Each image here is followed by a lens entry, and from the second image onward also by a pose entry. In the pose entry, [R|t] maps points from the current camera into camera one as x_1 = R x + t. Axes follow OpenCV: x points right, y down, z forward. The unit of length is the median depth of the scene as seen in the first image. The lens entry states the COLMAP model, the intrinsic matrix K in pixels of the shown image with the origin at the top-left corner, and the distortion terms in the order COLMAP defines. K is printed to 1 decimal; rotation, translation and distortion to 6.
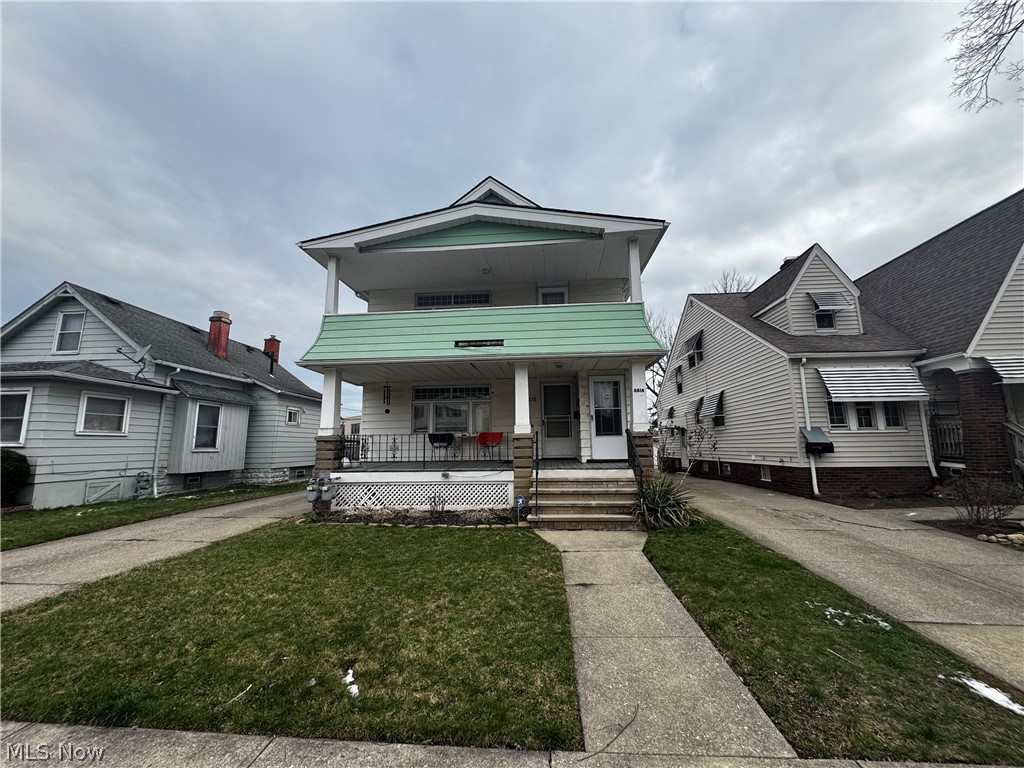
lens RADIAL K [[406.4, 0, 512.0], [0, 406.4, 384.0], [0, 0, 1]] dist [-0.001645, 0.000153]
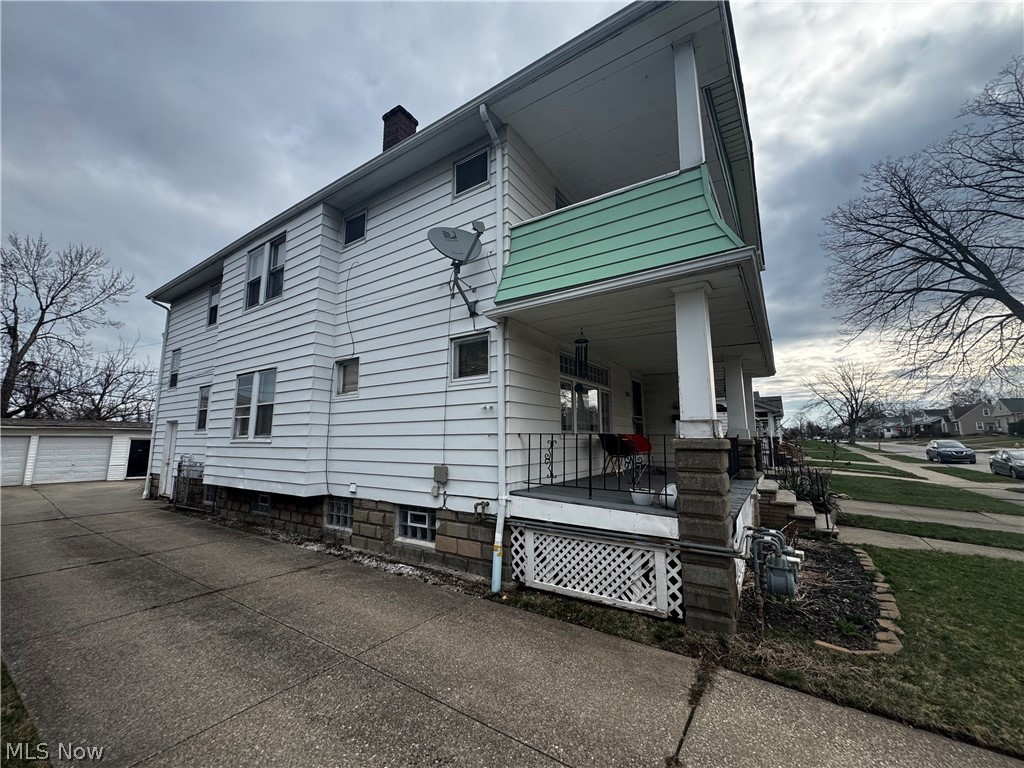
lens RADIAL K [[406.4, 0, 512.0], [0, 406.4, 384.0], [0, 0, 1]] dist [-0.001645, 0.000153]
pose [[0.487753, 0.129318, 0.863351, -0.870021], [-0.138175, 0.987937, -0.069916, 0.121024], [-0.861977, -0.085192, 0.499737, 0.900372]]
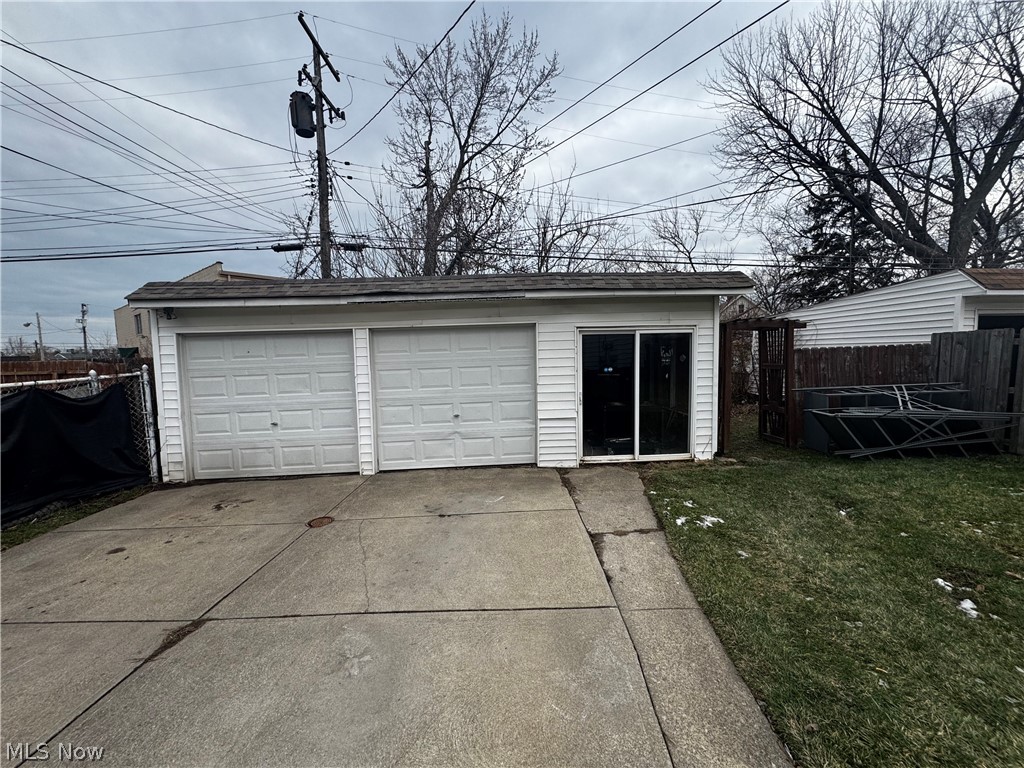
lens RADIAL K [[406.4, 0, 512.0], [0, 406.4, 384.0], [0, 0, 1]] dist [-0.001645, 0.000153]
pose [[0.990188, -0.029921, 0.136499, -0.176104], [-0.003472, 0.971239, 0.238080, 0.455819], [-0.139697, -0.236218, 0.961606, 3.018632]]
